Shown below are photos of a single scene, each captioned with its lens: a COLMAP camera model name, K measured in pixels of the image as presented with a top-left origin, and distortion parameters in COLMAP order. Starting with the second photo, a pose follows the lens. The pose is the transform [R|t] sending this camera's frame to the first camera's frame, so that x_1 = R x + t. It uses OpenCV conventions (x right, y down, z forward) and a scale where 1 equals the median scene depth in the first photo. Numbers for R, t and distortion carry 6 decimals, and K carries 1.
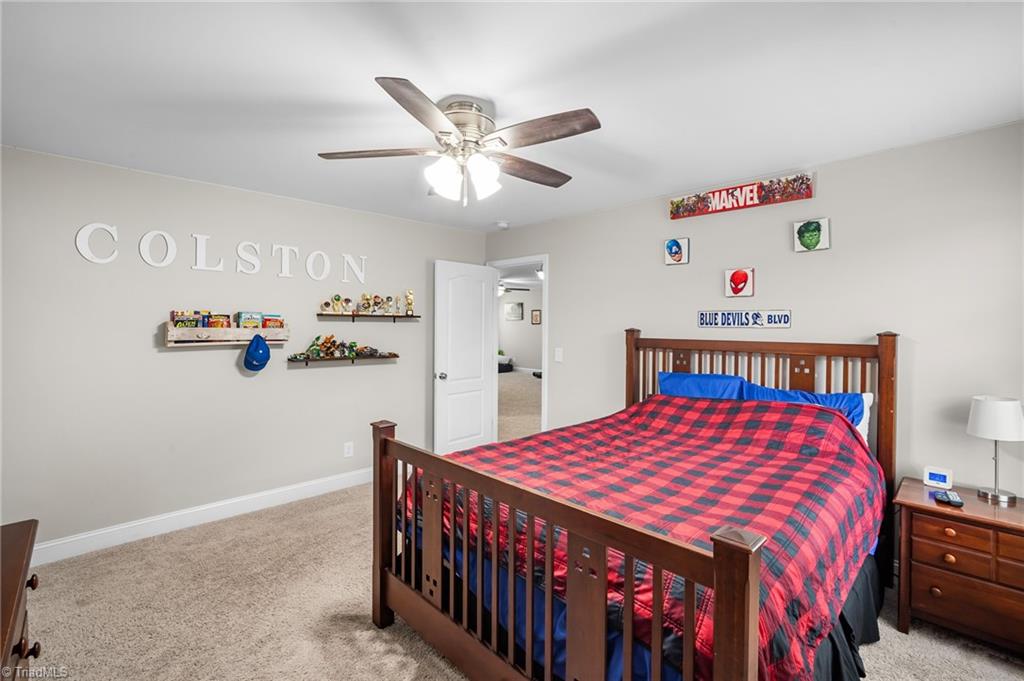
lens RADIAL K [[459.2, 0, 510.9], [0, 459.2, 329.9], [0, 0, 1]] dist [-0.010127, 0.003249]
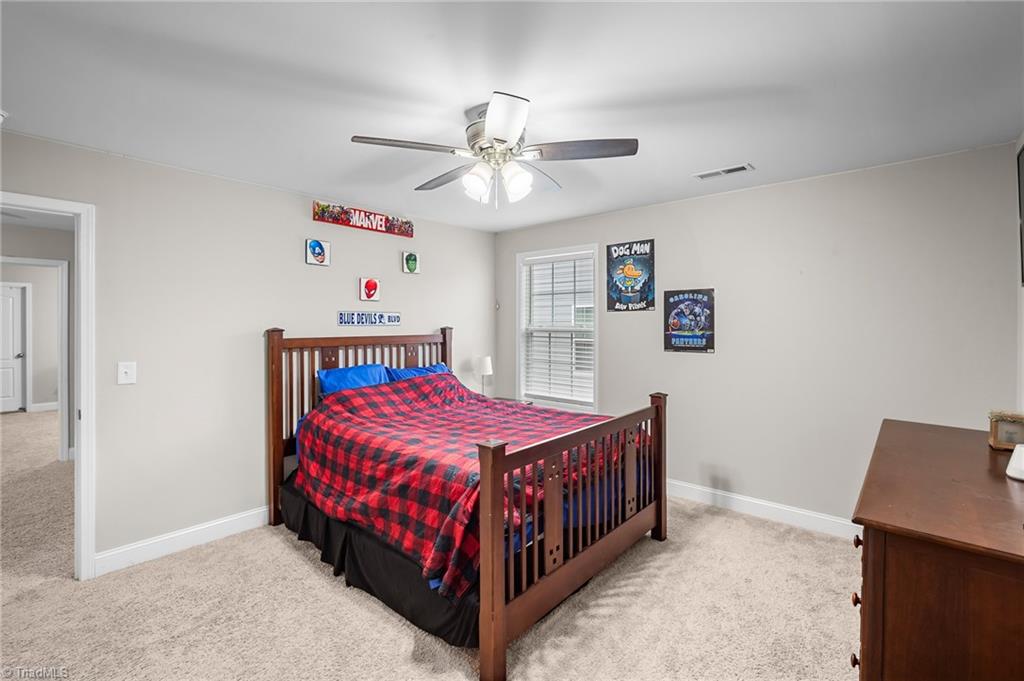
lens RADIAL K [[459.2, 0, 515.6], [0, 459.2, 325.7], [0, 0, 1]] dist [-0.010127, 0.003249]
pose [[-0.087152, -0.011058, 0.996134, -0.774121], [0.014570, 0.999817, 0.012373, -0.014227], [-0.996088, 0.015592, -0.086975, 0.713027]]
